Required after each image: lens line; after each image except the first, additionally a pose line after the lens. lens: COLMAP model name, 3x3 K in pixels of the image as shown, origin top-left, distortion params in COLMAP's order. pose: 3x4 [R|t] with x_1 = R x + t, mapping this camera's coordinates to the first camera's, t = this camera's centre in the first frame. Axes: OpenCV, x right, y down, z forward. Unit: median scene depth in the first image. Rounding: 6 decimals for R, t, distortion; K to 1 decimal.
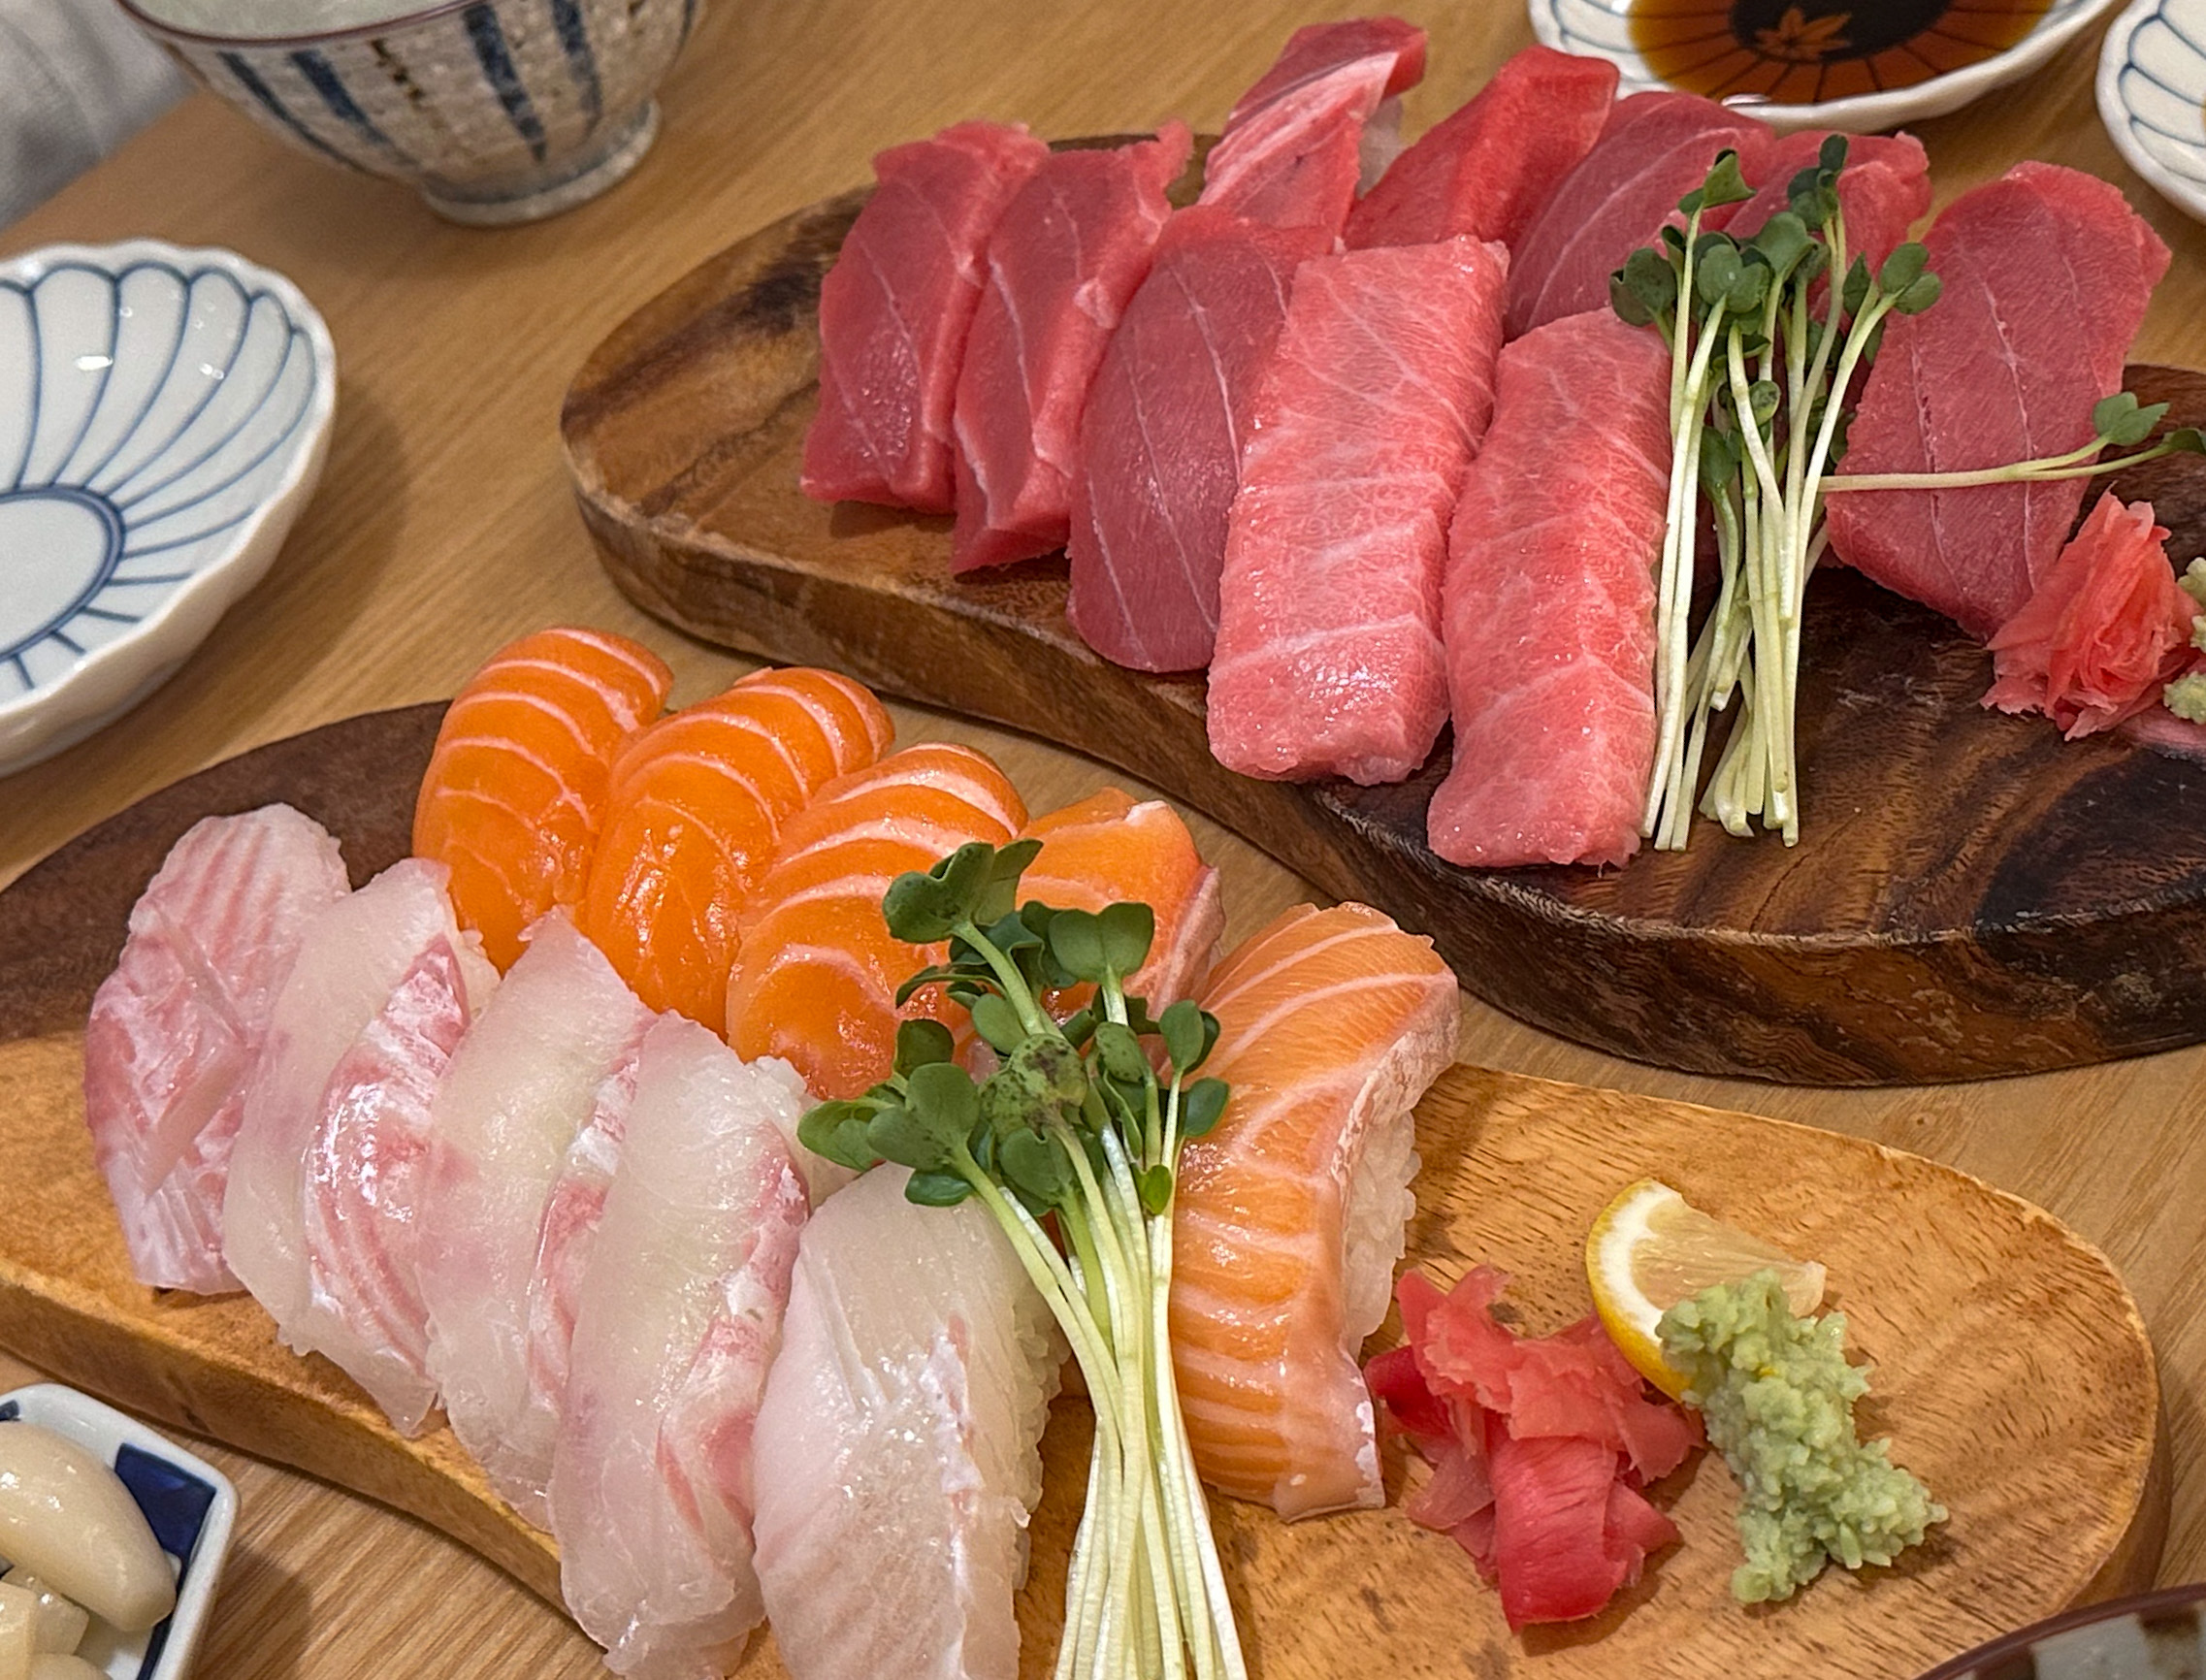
lens RADIAL K [[3587.2, 0, 1156.9], [0, 3587.2, 839.1], [0, 0, 1]] dist [0.093537, -0.040138]
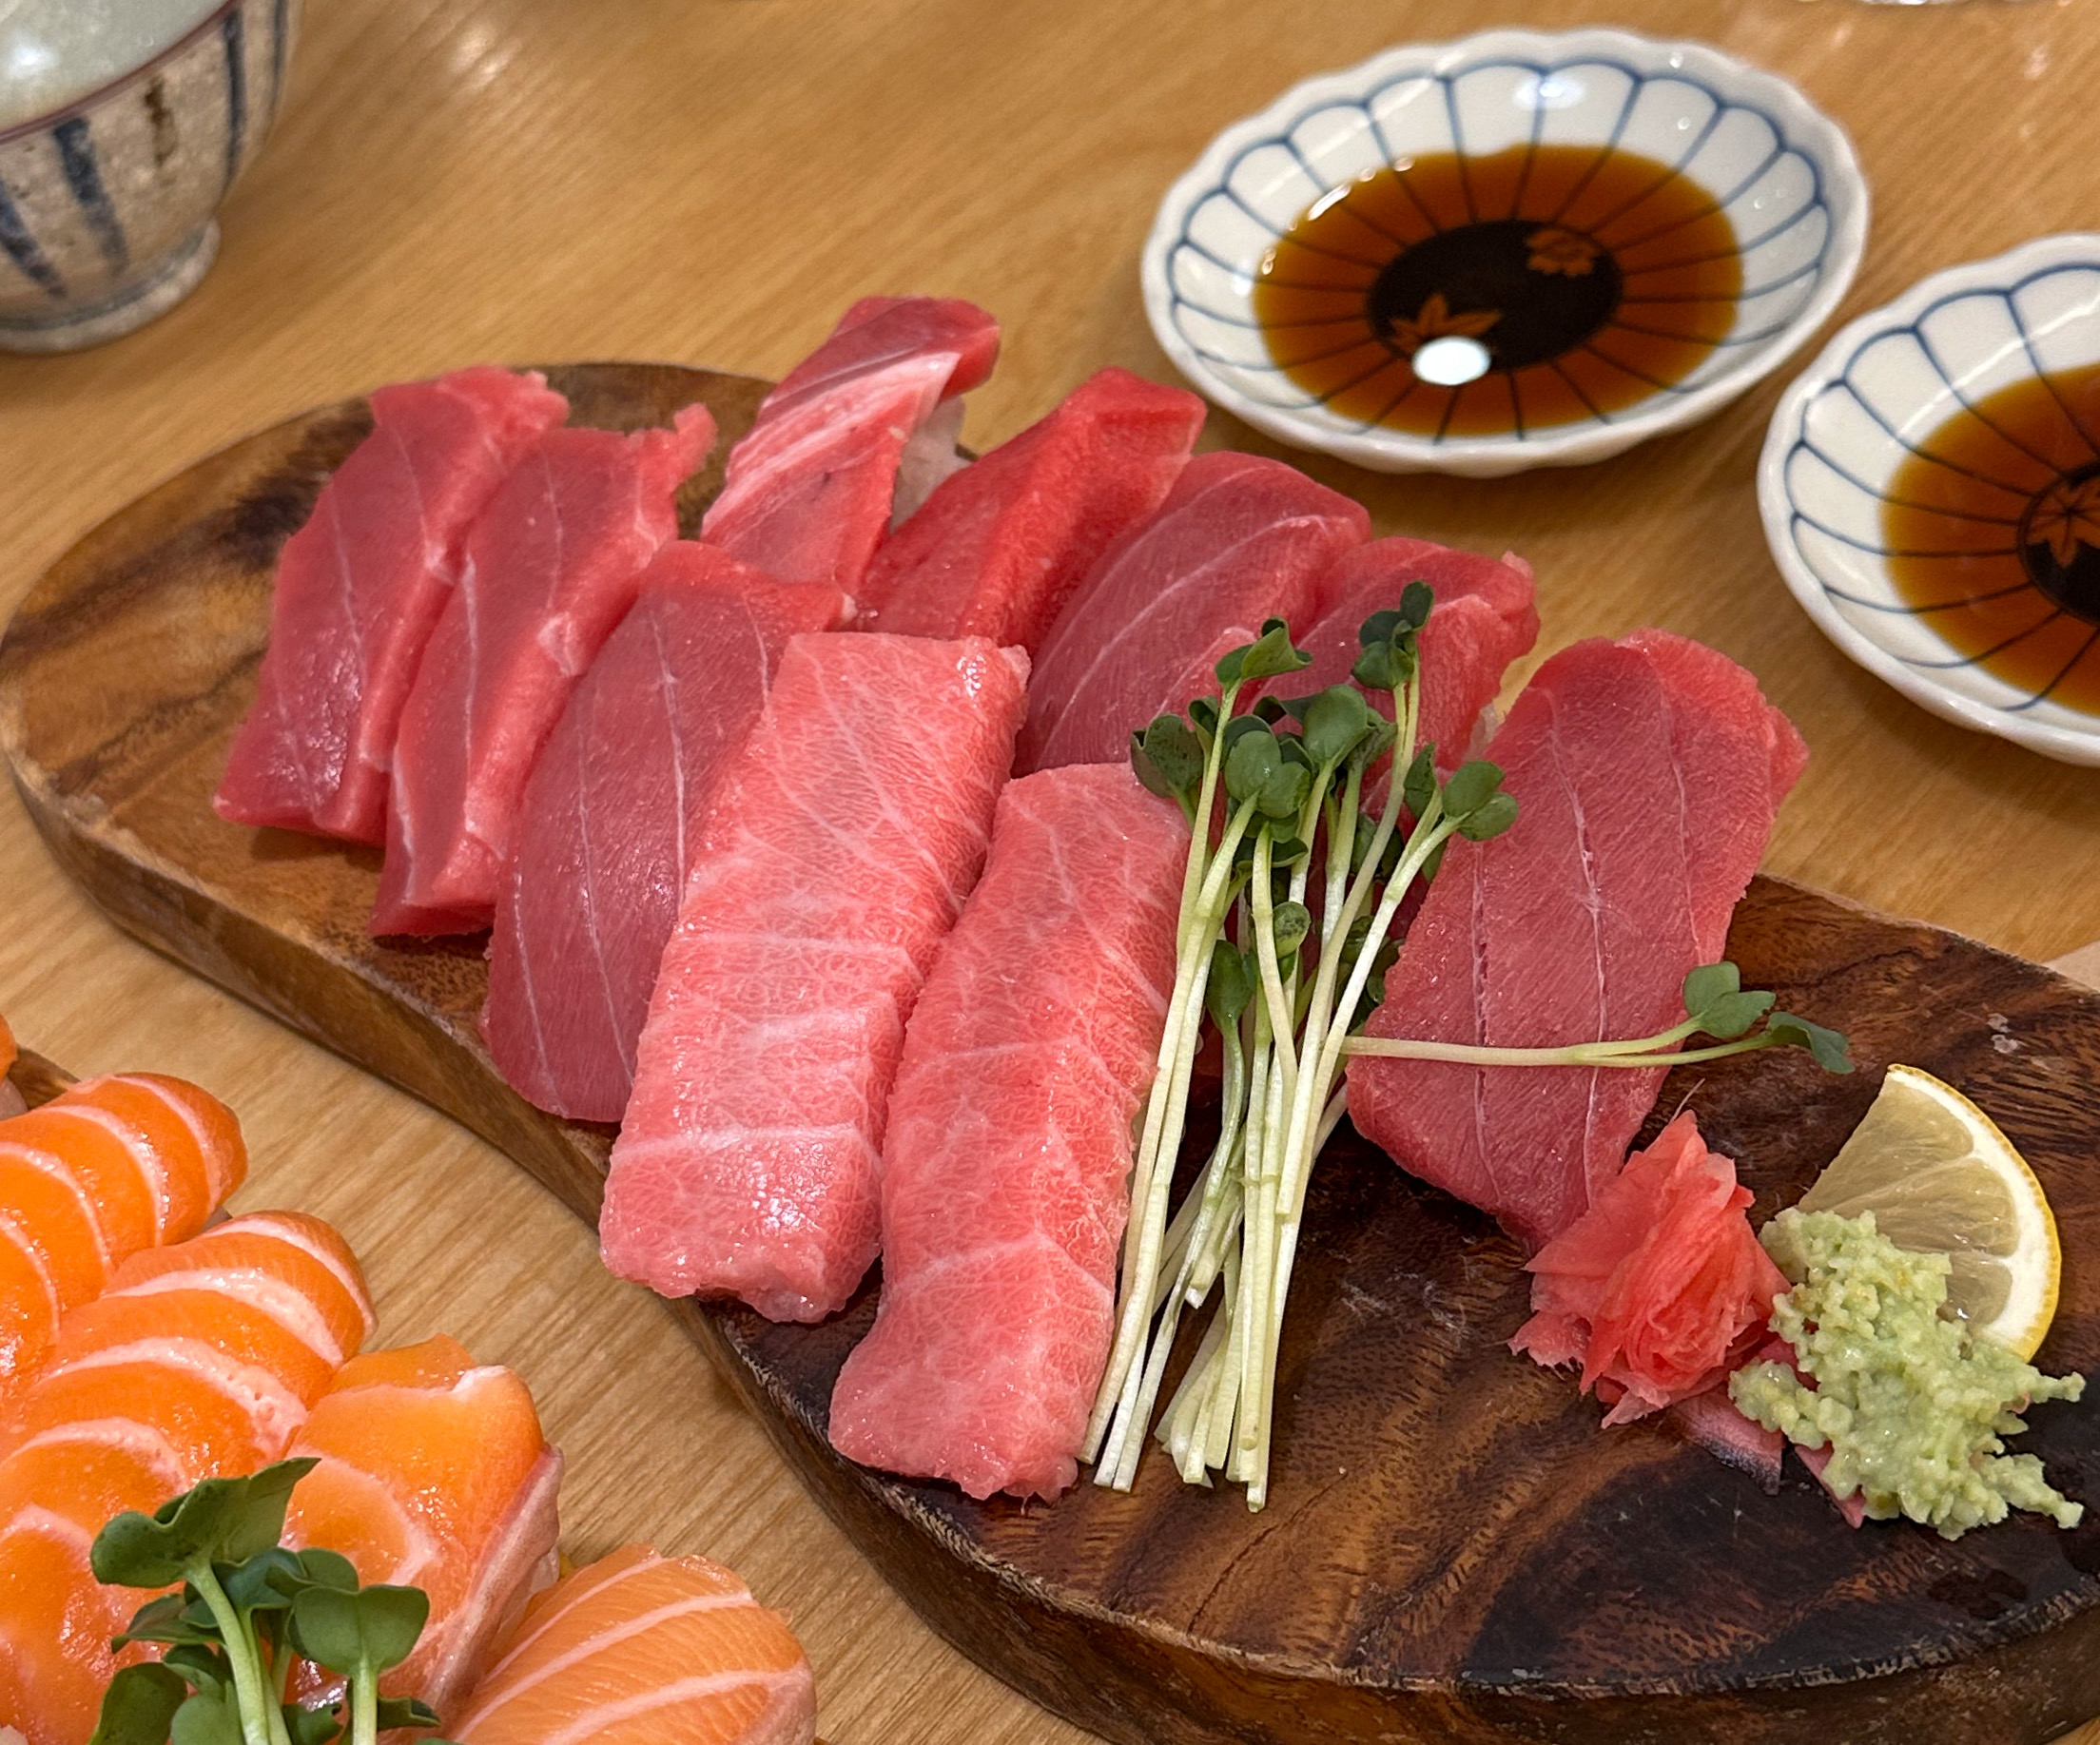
lens RADIAL K [[3254.8, 0, 850.4], [0, 3254.8, 774.2], [0, 0, 1]] dist [0.099607, -0.033489]
pose [[0.995033, 0.097503, -0.020067, 0.081211], [-0.096511, 0.994287, 0.045587, -0.184406], [0.024397, -0.043424, 0.998759, 0.254960]]
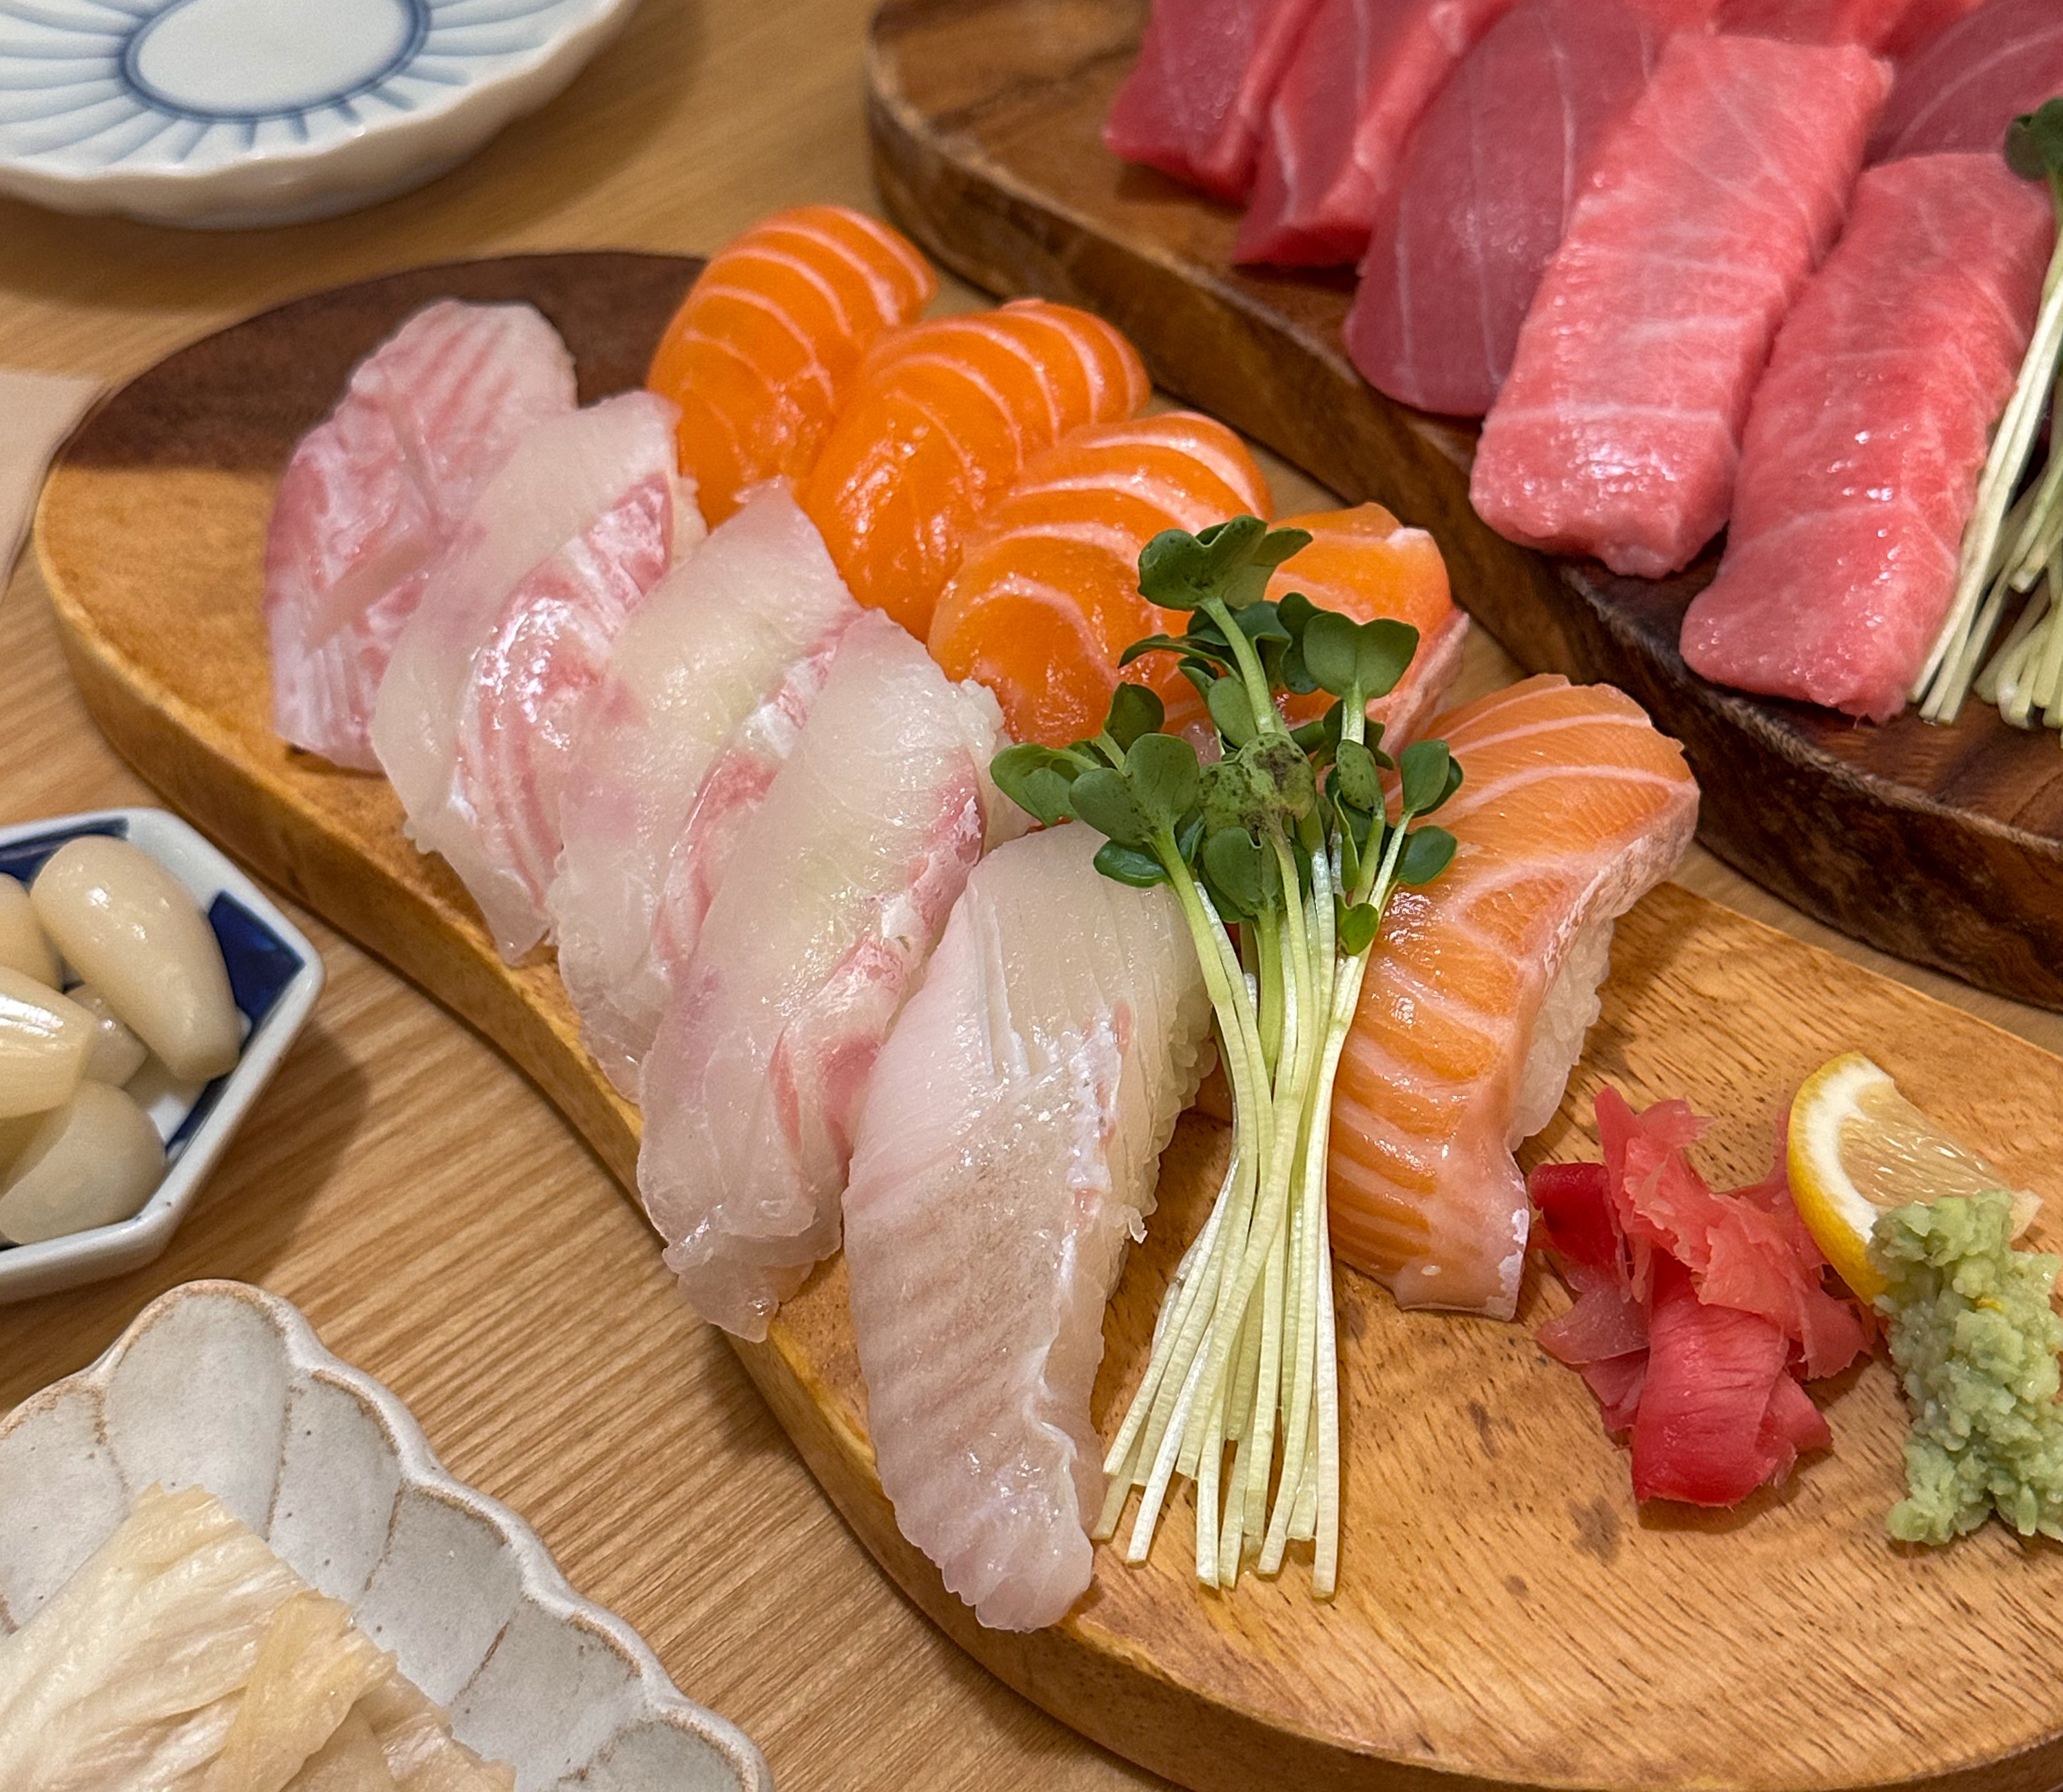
lens RADIAL K [[2841.6, 0, 1034.0], [0, 2841.6, 849.9], [0, 0, 1]] dist [0.152872, -0.524010]
pose [[0.964881, 0.262578, -0.007532, -0.070223], [-0.260921, 0.961323, 0.088196, 0.030663], [0.030399, -0.083134, 0.996075, 0.233616]]
